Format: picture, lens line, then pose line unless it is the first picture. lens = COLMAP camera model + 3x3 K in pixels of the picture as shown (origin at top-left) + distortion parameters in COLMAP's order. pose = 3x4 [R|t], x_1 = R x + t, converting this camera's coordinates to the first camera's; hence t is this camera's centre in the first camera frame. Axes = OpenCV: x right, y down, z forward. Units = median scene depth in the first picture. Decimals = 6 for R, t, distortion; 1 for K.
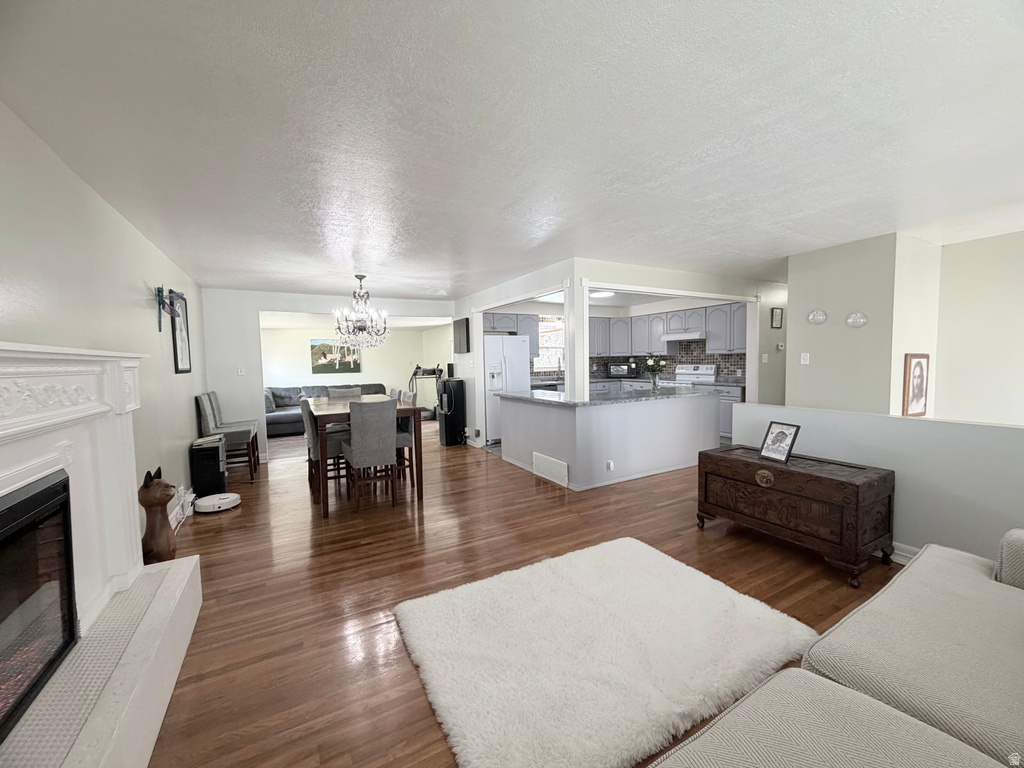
lens RADIAL K [[408.0, 0, 509.1], [0, 408.0, 382.8], [0, 0, 1]] dist [0.000306, 0.000311]
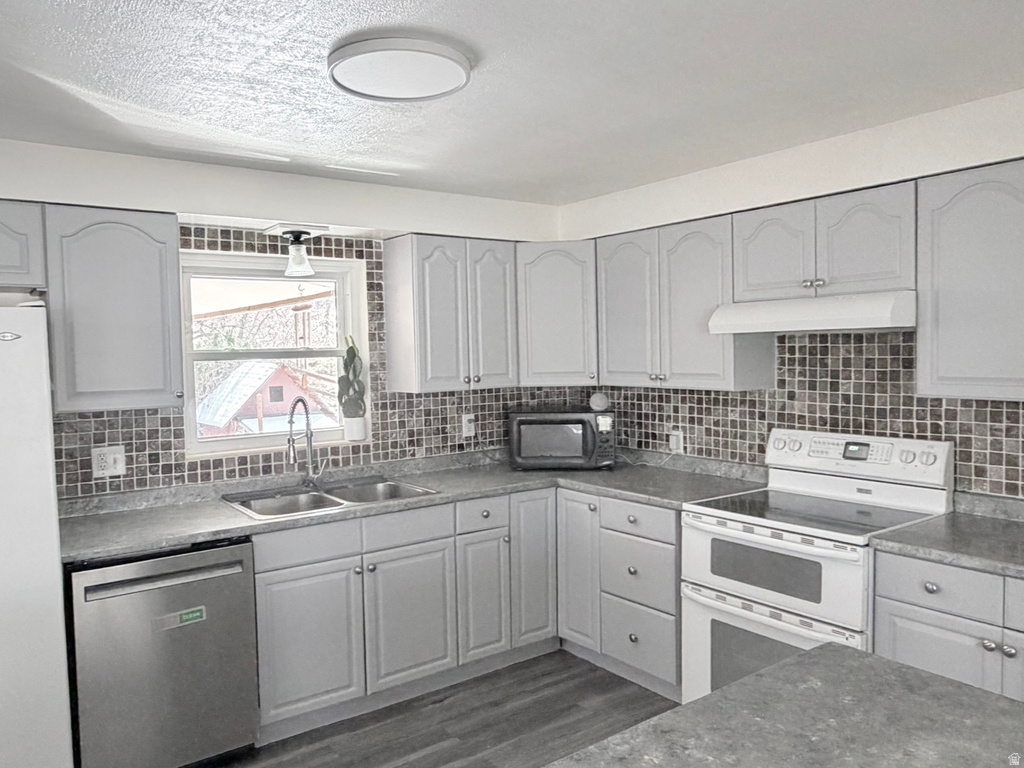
lens RADIAL K [[763.0, 0, 505.7], [0, 763.0, 386.6], [0, 0, 1]] dist [-0.000604, -0.000227]
pose [[0.991950, -0.006436, 0.126467, 0.195633], [0.007684, 0.999926, -0.009385, -0.067480], [-0.126397, 0.010281, 0.991926, 0.568848]]
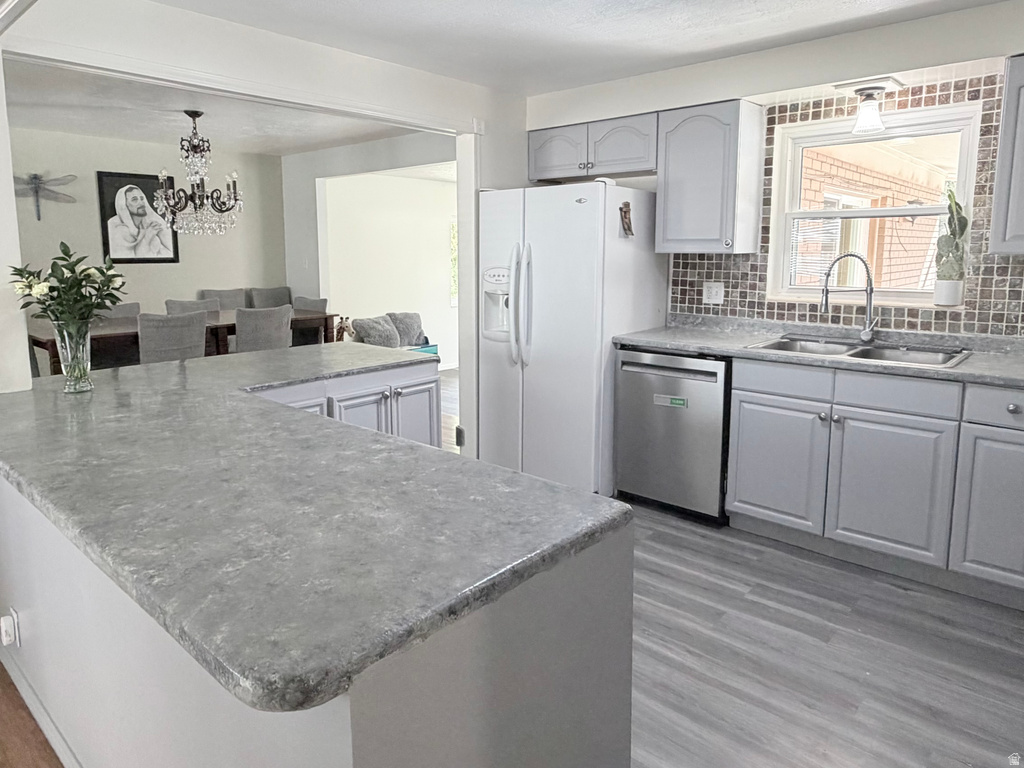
lens RADIAL K [[669.6, 0, 495.7], [0, 669.6, 337.7], [0, 0, 1]] dist [0.000743, 0.001536]
pose [[0.313988, 0.144899, -0.938305, 0.470499], [-0.057719, 0.989371, 0.133470, -0.056460], [0.947671, 0.012250, 0.319014, 0.697130]]
